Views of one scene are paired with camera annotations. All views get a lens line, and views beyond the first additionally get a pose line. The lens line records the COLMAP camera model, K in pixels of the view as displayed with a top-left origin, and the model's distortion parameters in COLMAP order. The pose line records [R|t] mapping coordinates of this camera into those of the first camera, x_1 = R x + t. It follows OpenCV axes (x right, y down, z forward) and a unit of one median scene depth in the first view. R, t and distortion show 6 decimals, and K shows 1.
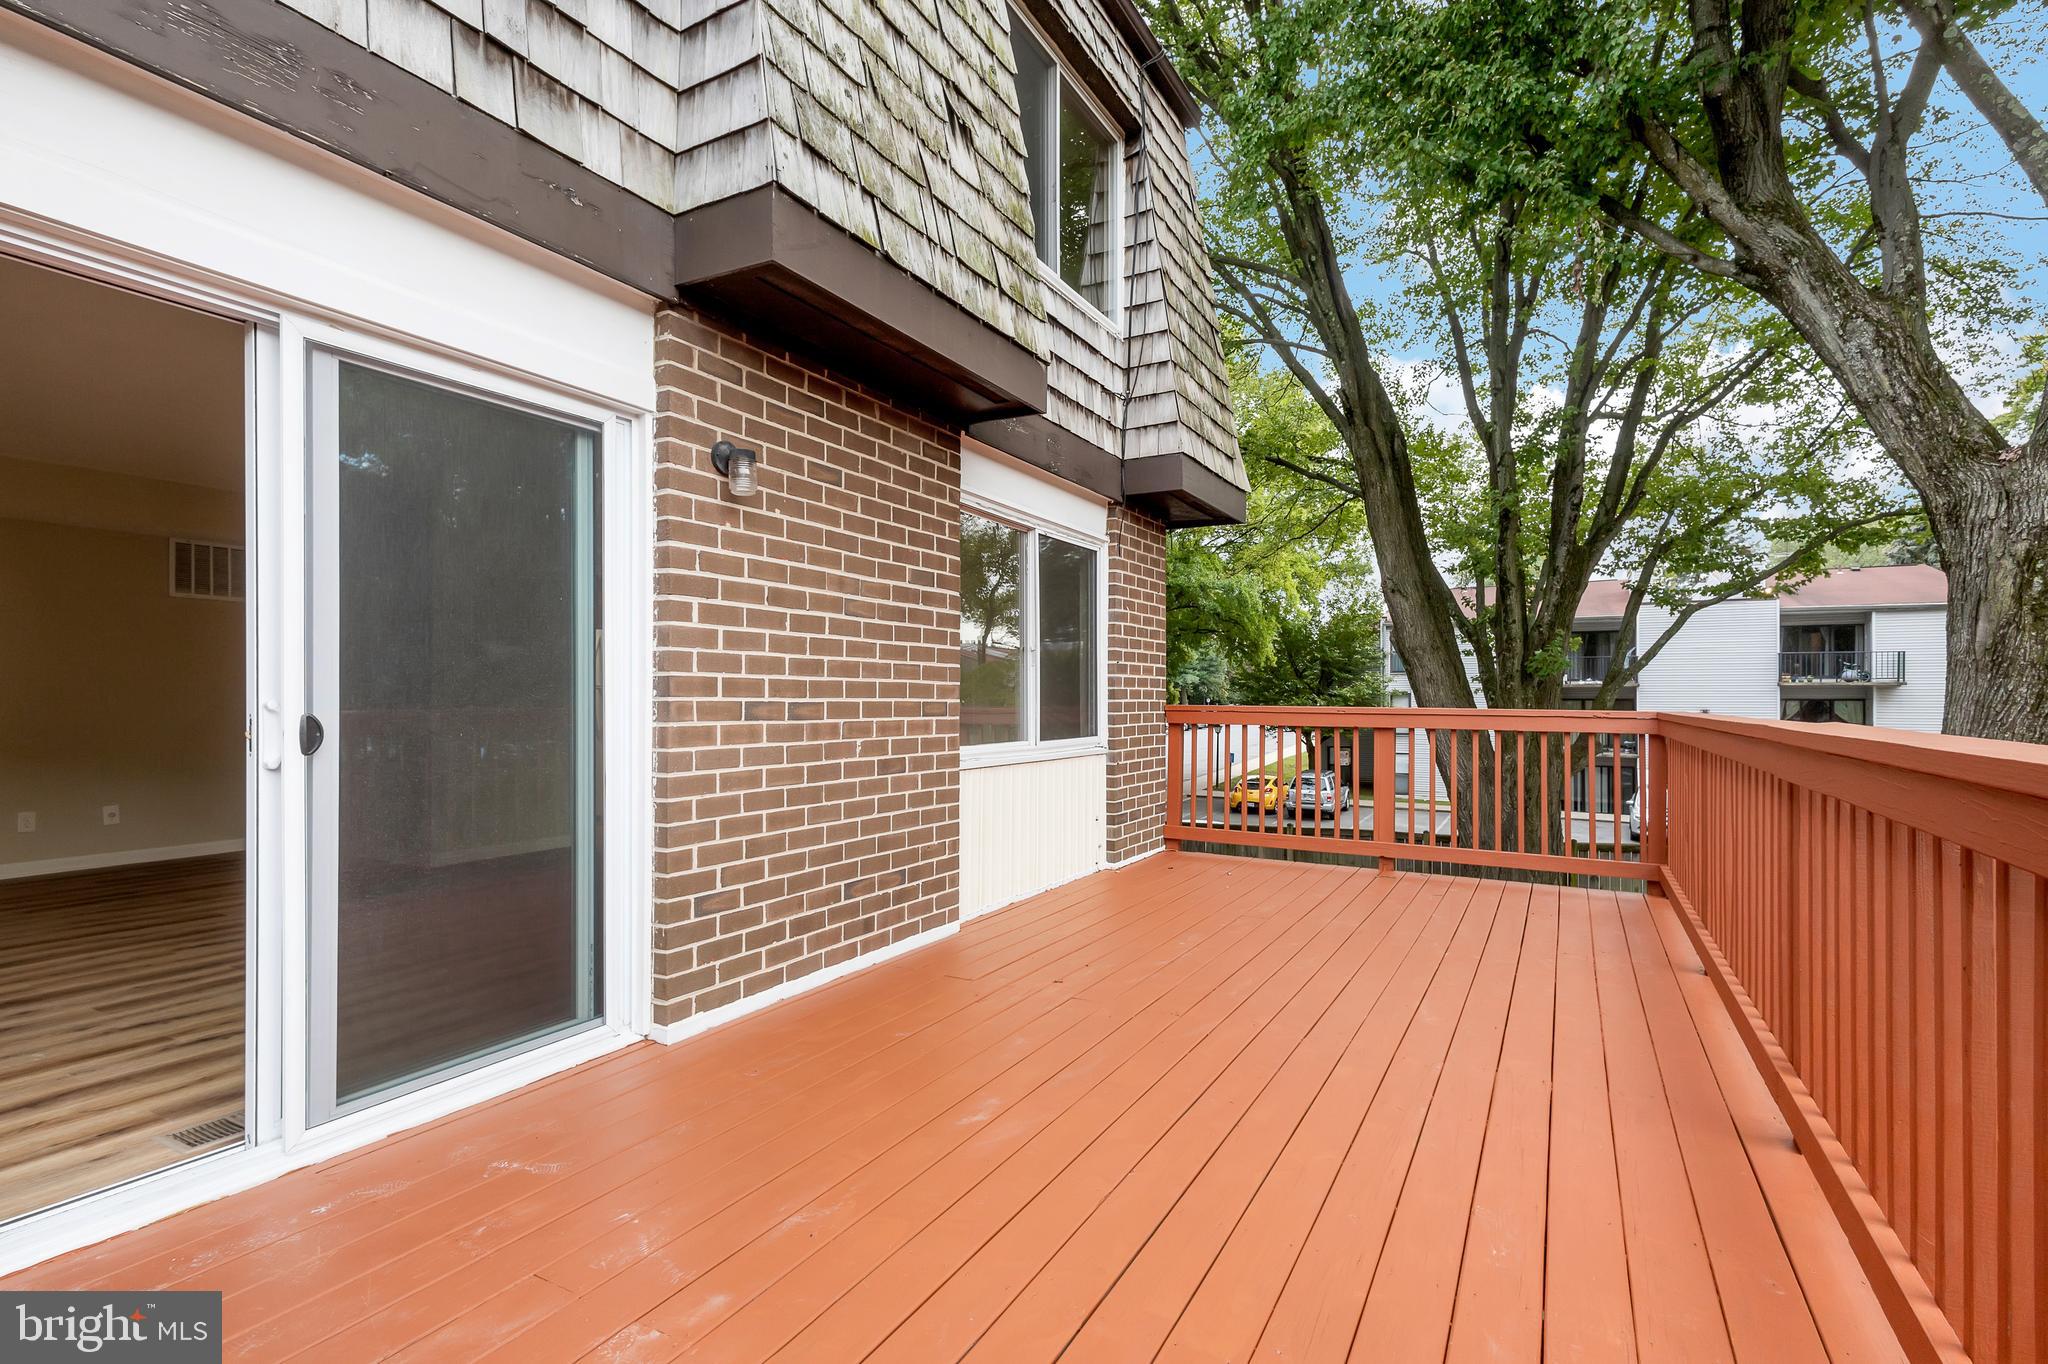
lens RADIAL K [[970.8, 0, 1014.1], [0, 970.8, 681.4], [0, 0, 1]] dist [0.004572, -0.000435]
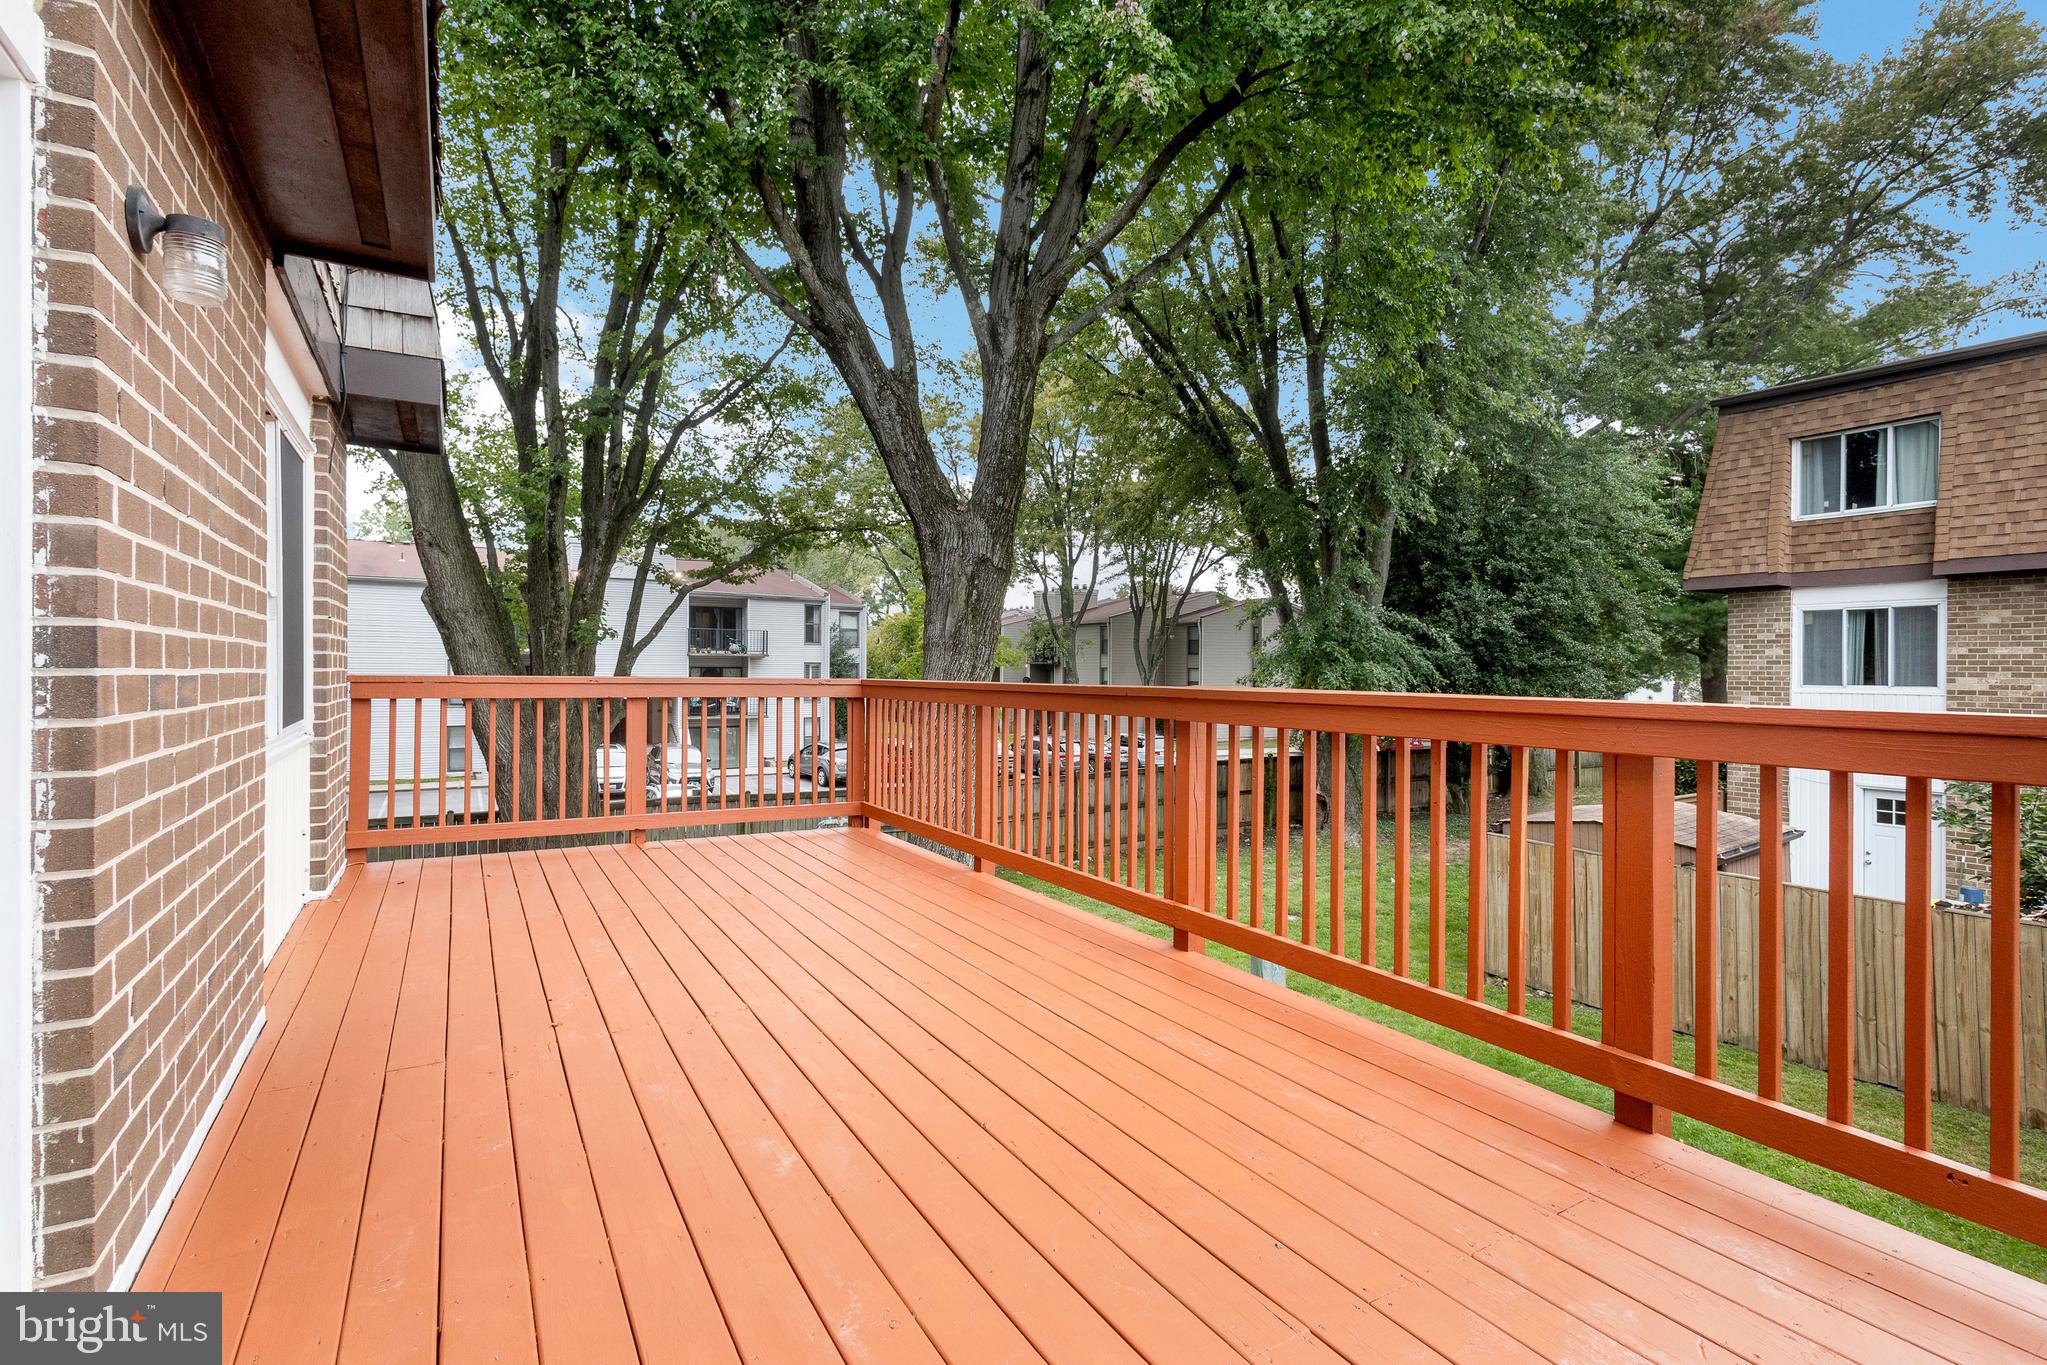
lens RADIAL K [[970.3, 0, 1062.0], [0, 970.3, 663.4], [0, 0, 1]] dist [0.004572, -0.000435]
pose [[0.486990, 0.006437, 0.873384, -0.105449], [-0.020249, 0.999787, 0.003922, 0.000263], [-0.873173, -0.019595, 0.487017, 0.060139]]
